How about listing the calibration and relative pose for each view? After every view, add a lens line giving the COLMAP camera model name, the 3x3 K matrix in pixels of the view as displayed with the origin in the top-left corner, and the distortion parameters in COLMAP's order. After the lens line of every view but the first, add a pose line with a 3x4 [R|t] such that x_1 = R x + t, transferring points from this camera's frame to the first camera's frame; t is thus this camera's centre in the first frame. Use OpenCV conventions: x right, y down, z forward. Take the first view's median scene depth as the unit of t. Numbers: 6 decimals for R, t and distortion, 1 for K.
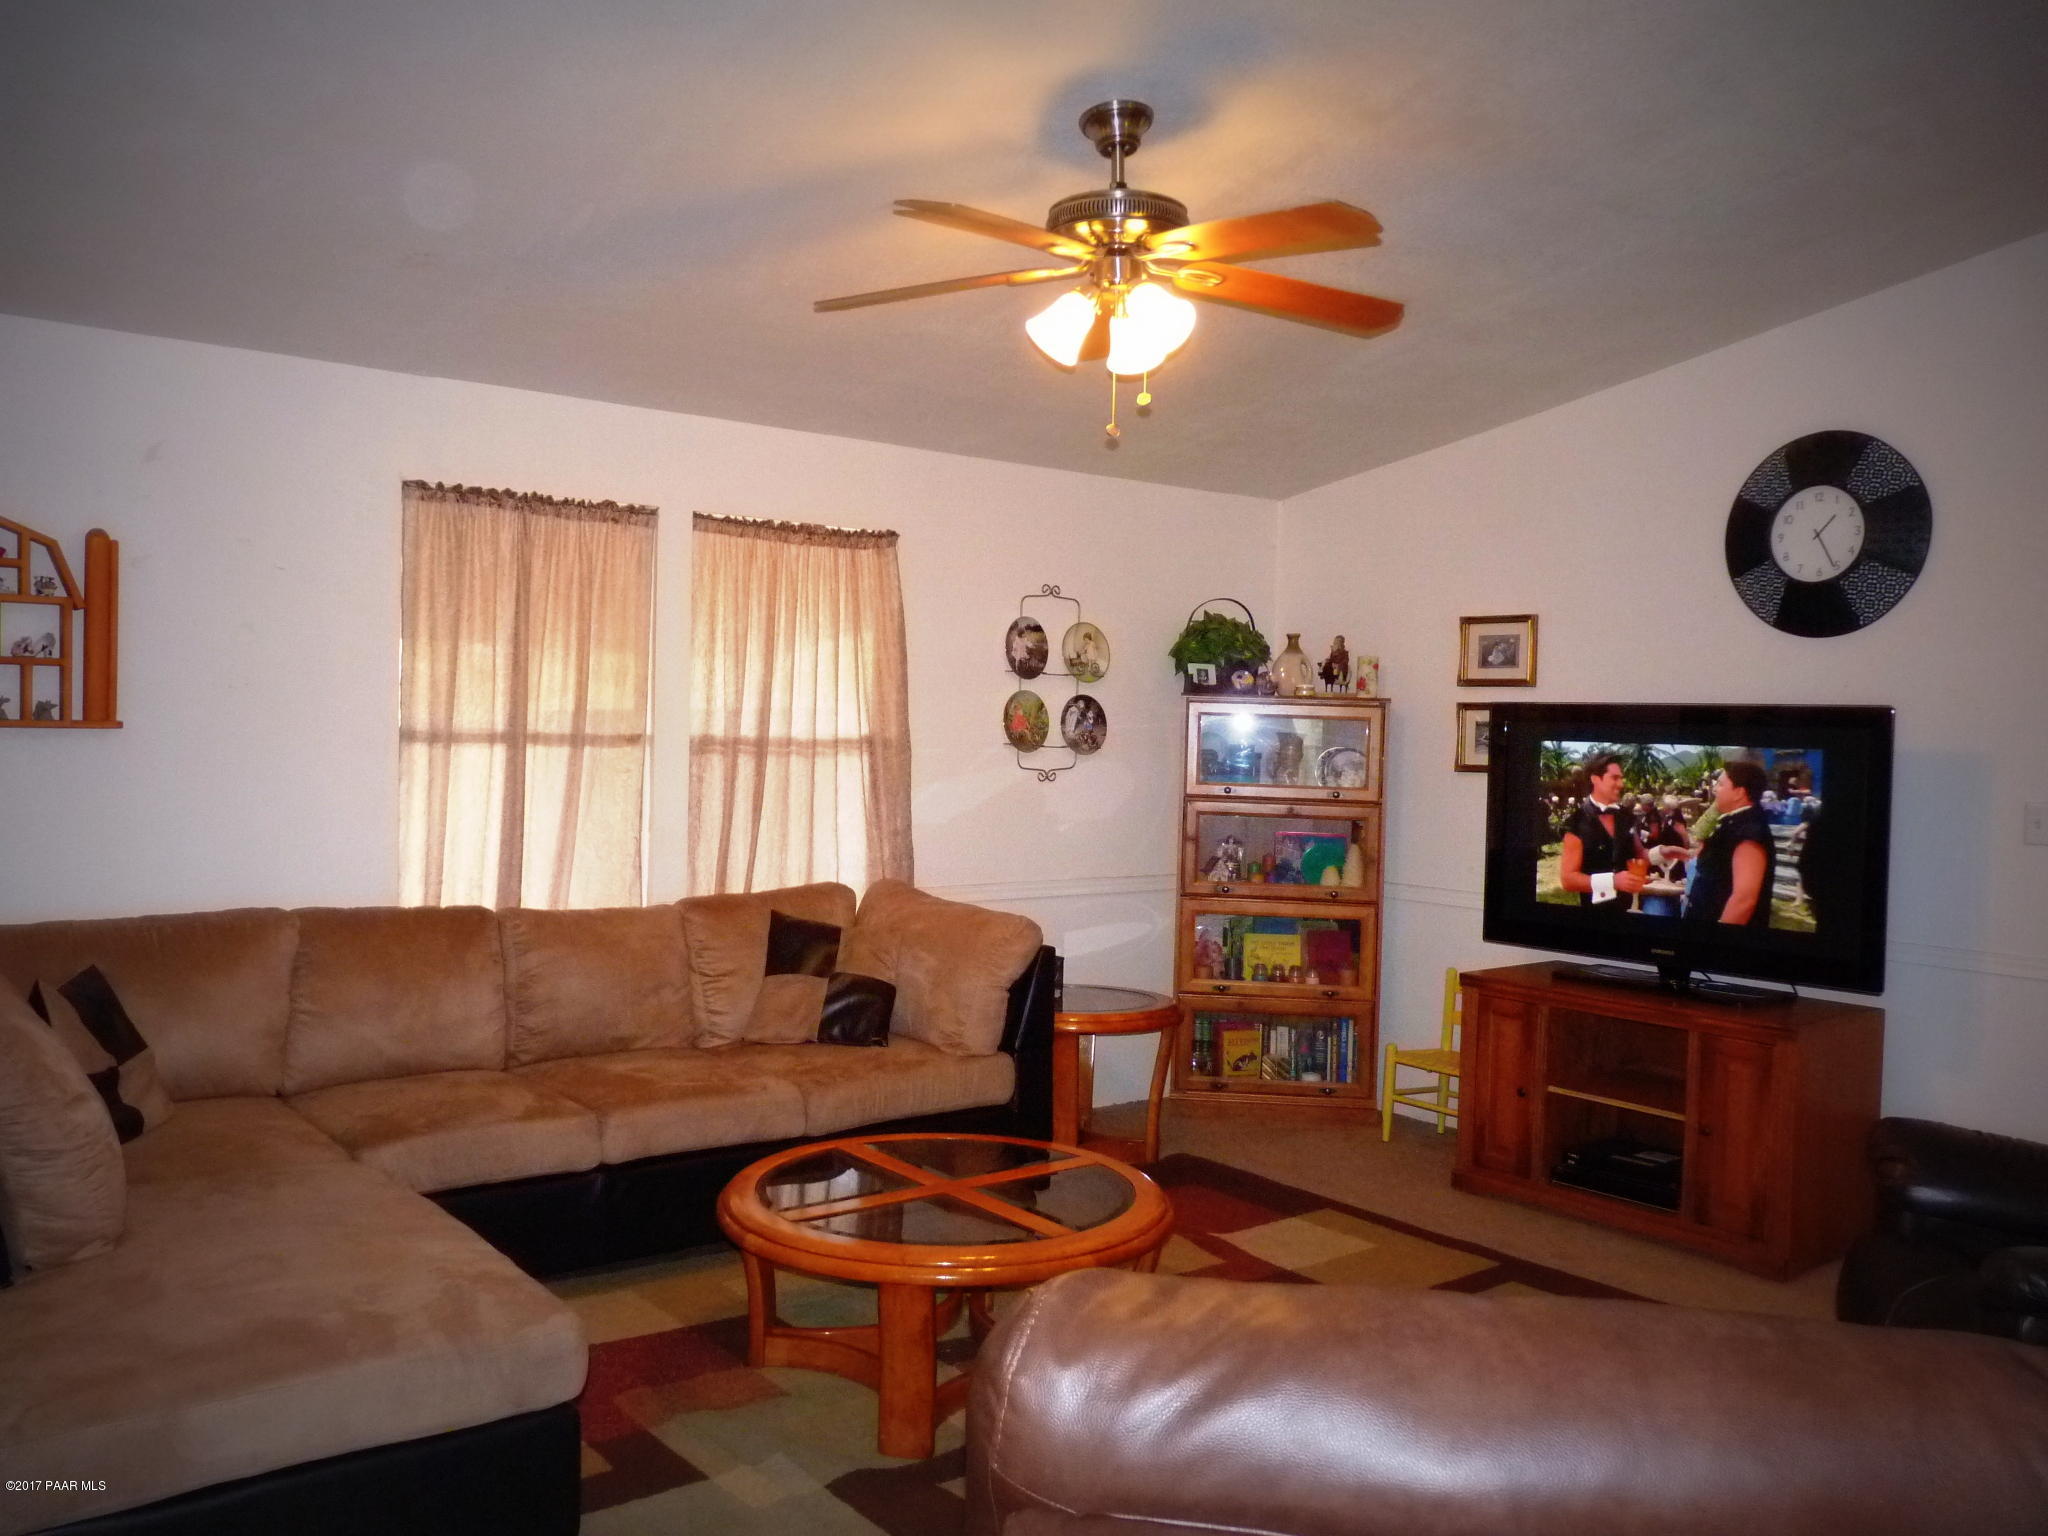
lens RADIAL K [[1666.4, 0, 1020.9], [0, 1666.4, 767.3], [0, 0, 1]] dist [-0.029360, 0.008860]
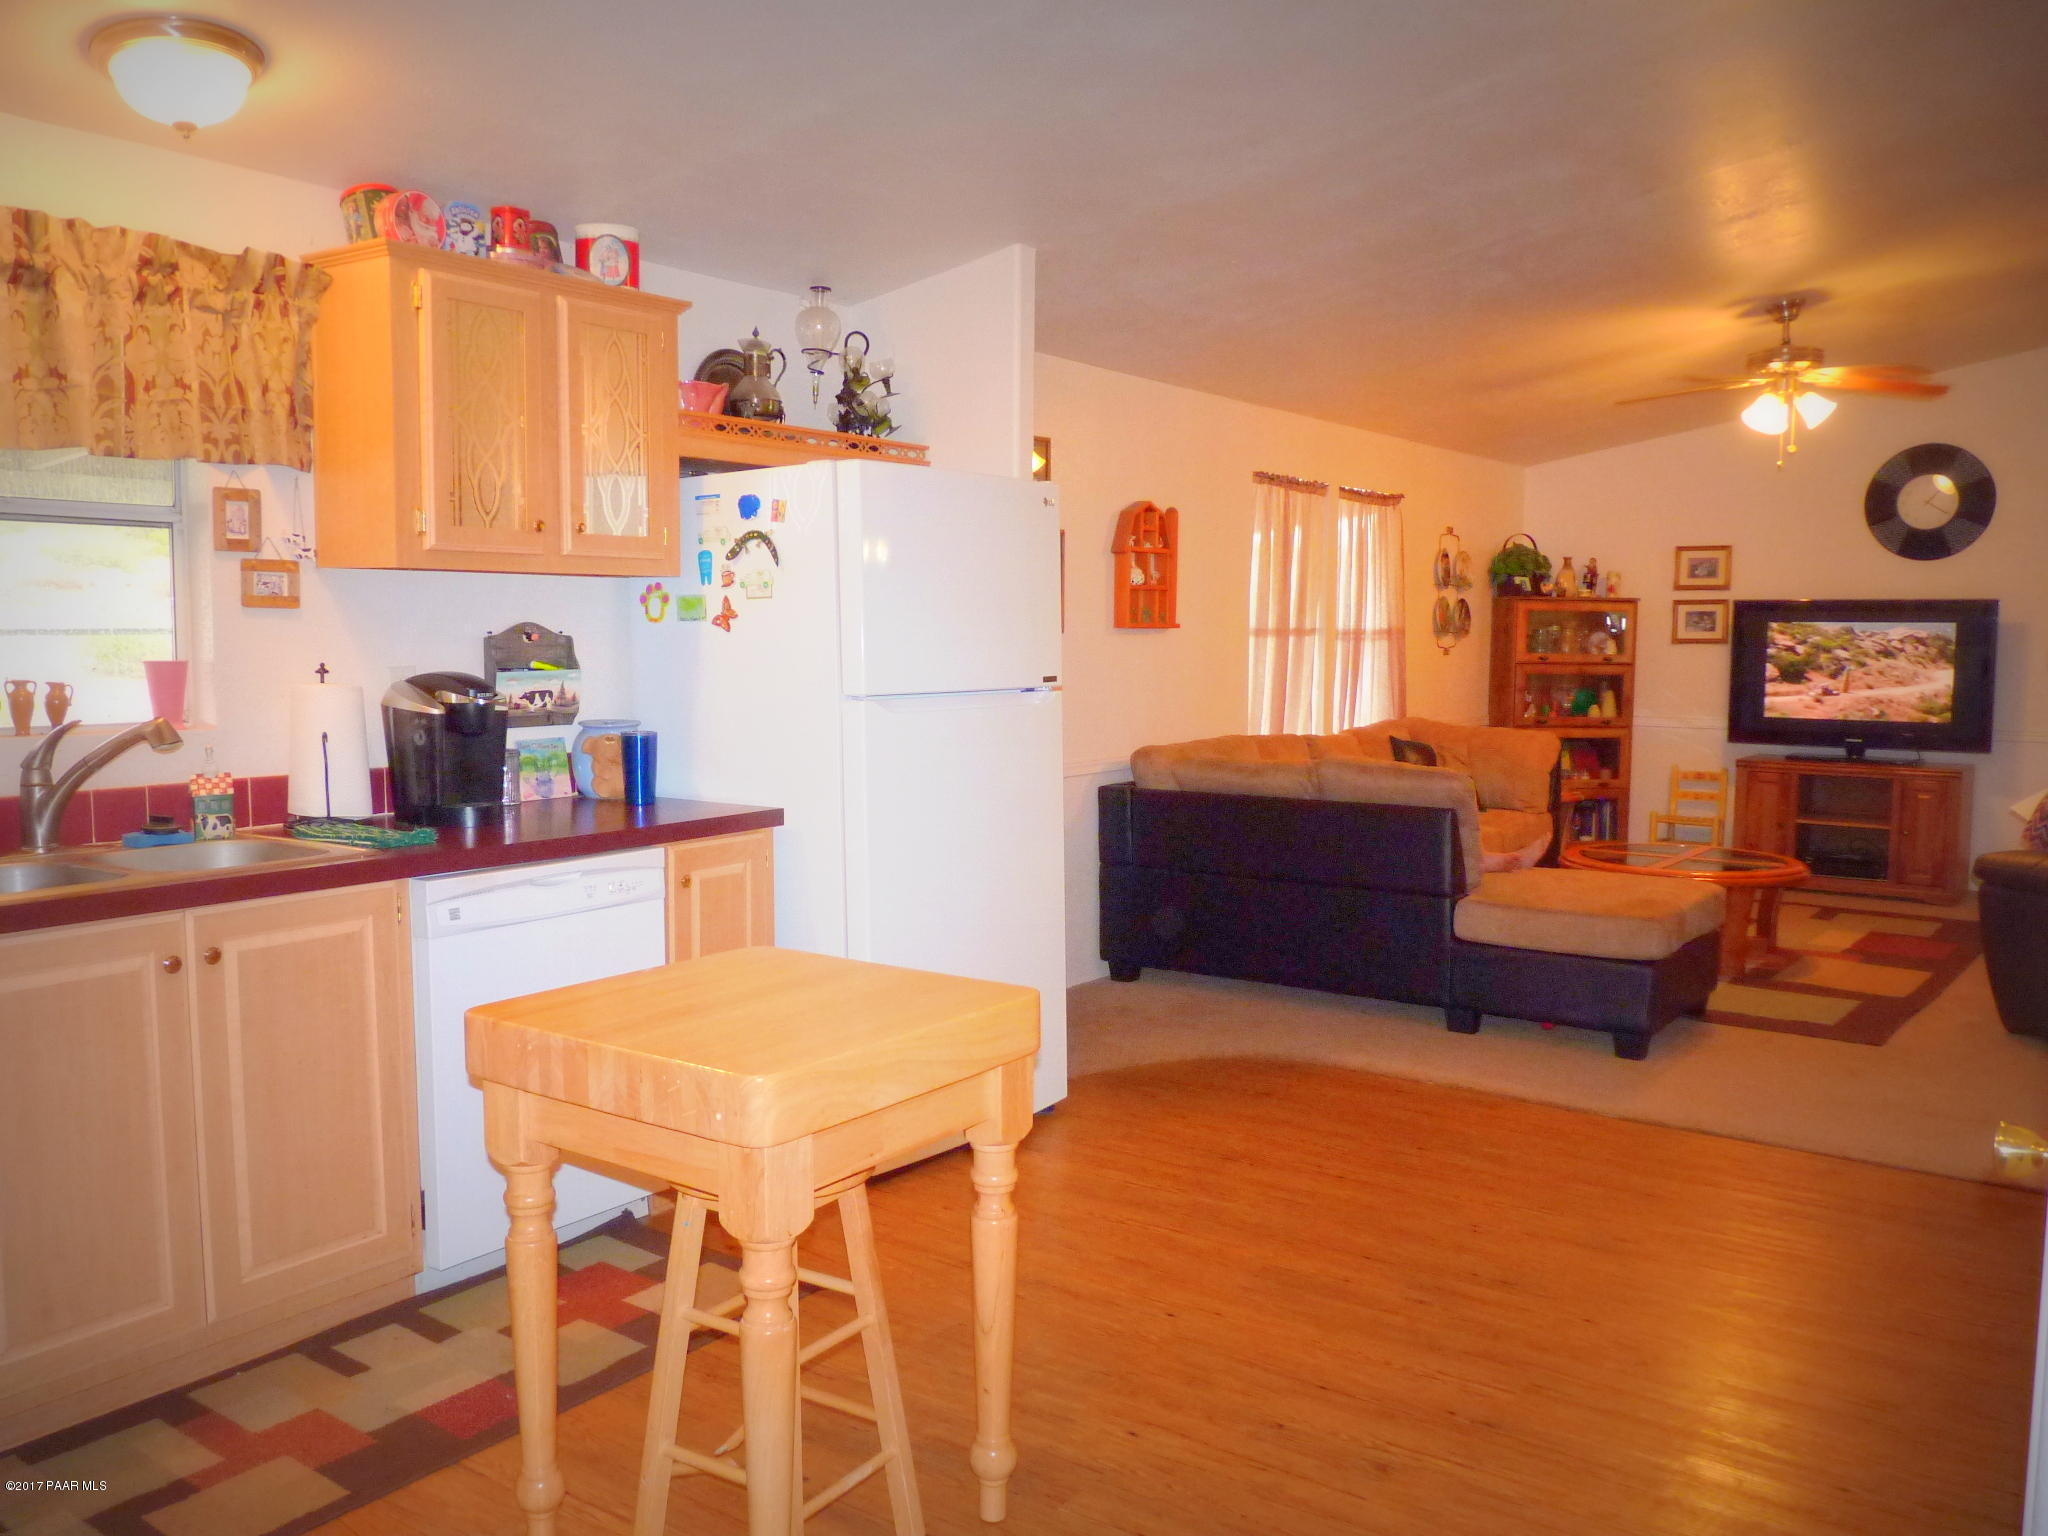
lens RADIAL K [[1666.4, 0, 1009.1], [0, 1666.4, 775.7], [0, 0, 1]] dist [-0.029360, 0.008860]
pose [[0.960907, -0.045770, 0.273061, -0.825183], [0.026998, 0.997031, 0.072111, -0.002438], [-0.275551, -0.061920, 0.959290, -0.383441]]
